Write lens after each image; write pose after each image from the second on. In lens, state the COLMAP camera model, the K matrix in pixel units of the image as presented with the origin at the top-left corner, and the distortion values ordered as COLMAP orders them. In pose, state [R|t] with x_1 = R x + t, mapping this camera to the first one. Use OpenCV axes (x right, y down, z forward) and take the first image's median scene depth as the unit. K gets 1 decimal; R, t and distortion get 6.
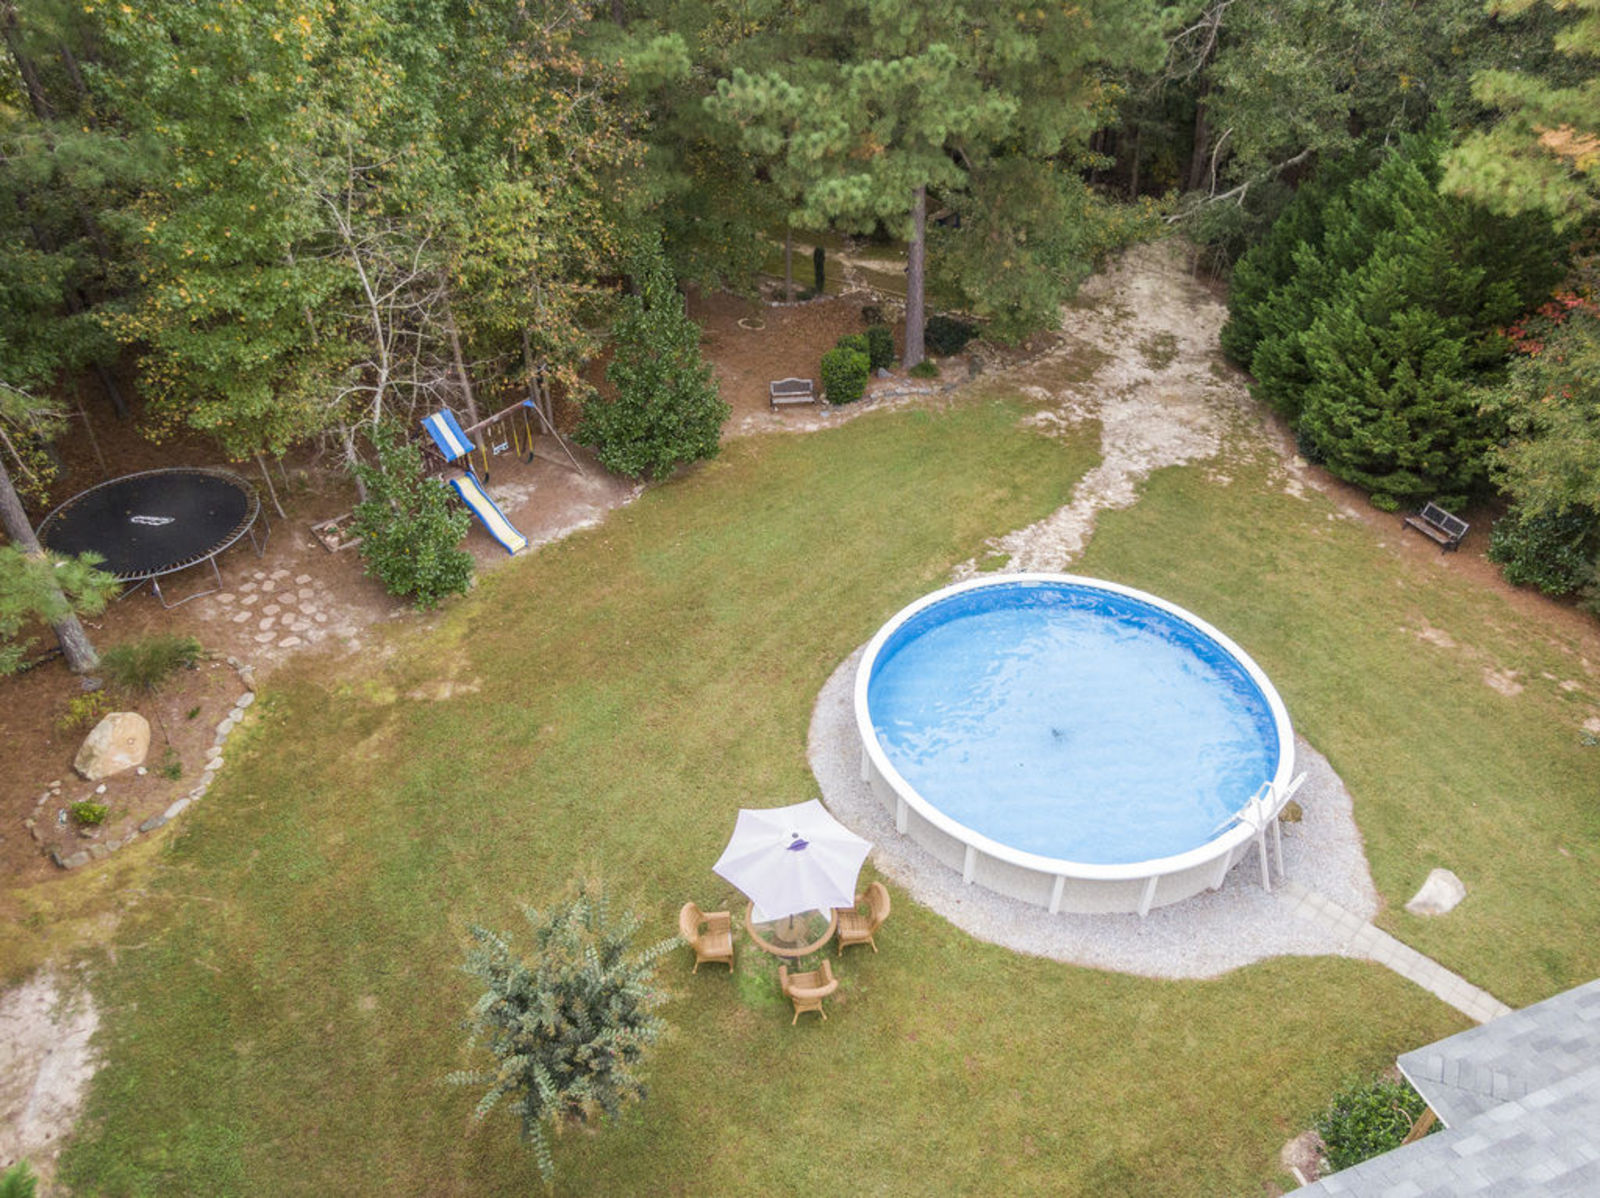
lens RADIAL K [[1138.4, 0, 790.5], [0, 1138.4, 601.6], [0, 0, 1]] dist [0.025561, -0.010594]
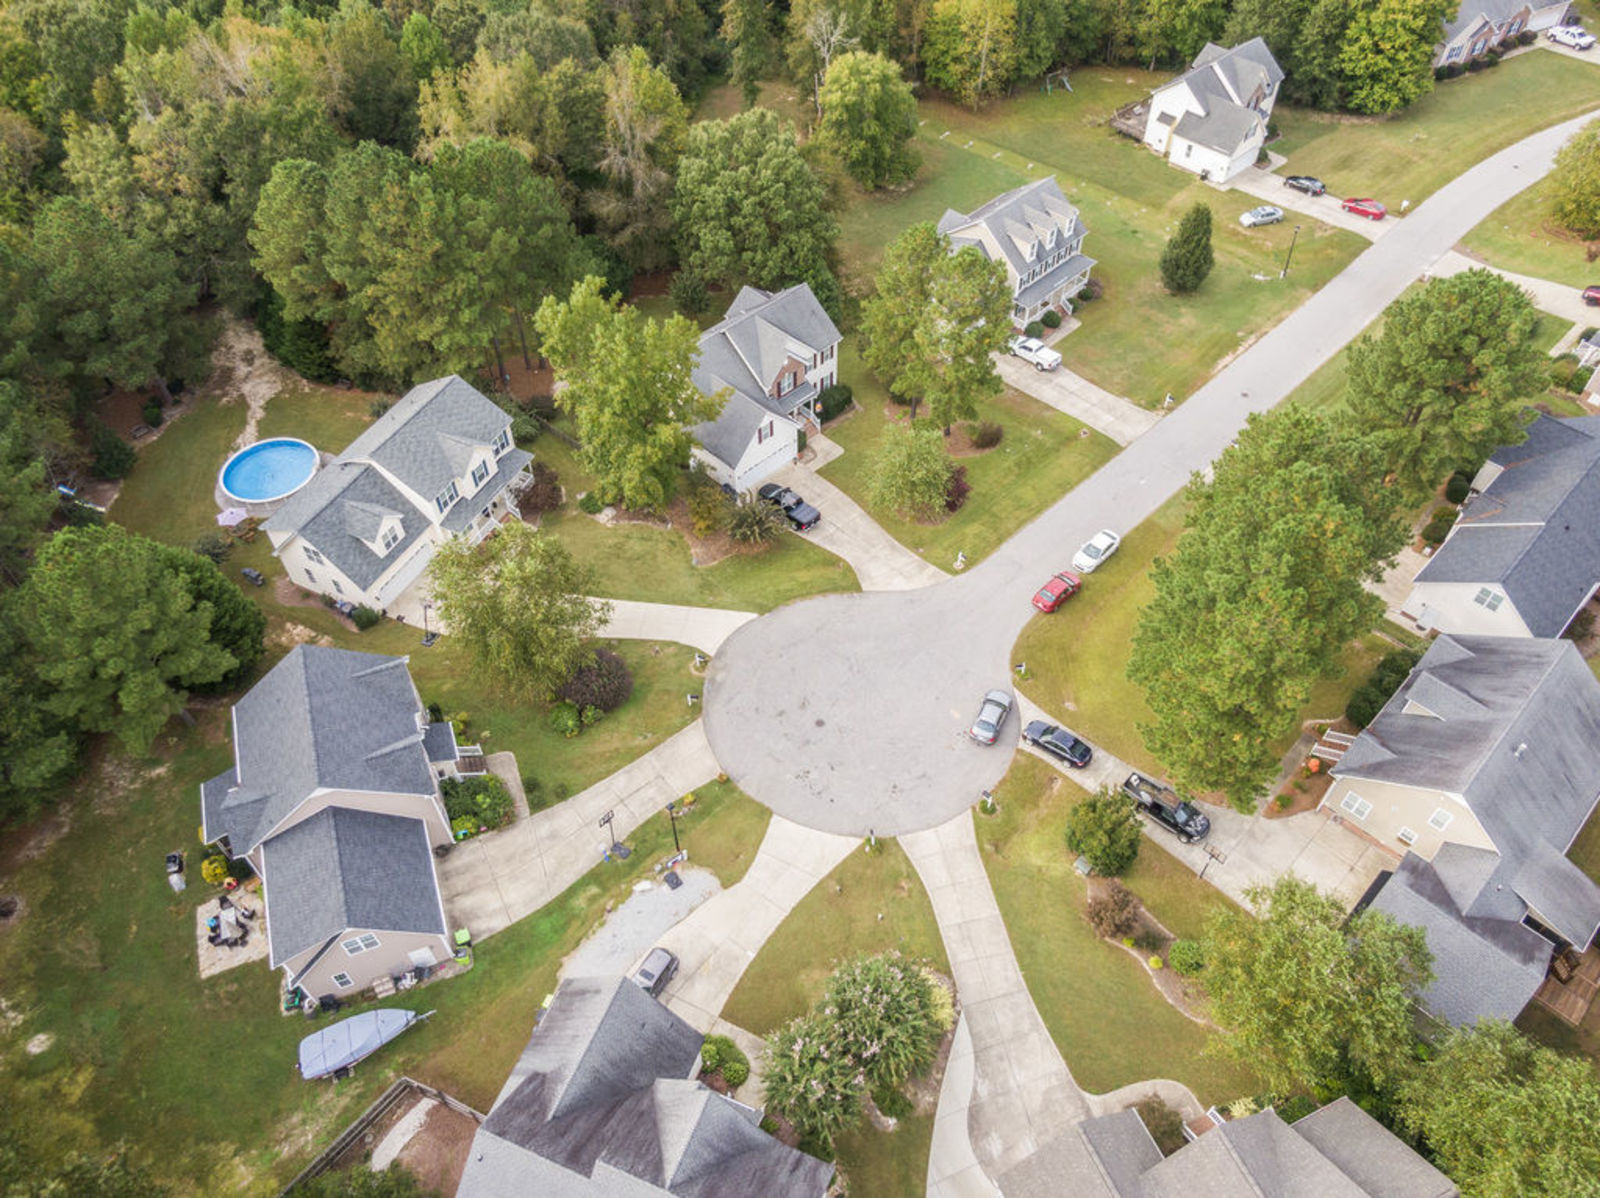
lens RADIAL K [[1138.4, 0, 800.4], [0, 1138.4, 600.4], [0, 0, 1]] dist [0.025561, -0.010594]
pose [[0.708908, -0.530578, 0.464689, -0.444657], [0.450852, 0.847564, 0.279943, 0.145936], [-0.542385, 0.011051, 0.840057, -2.699632]]
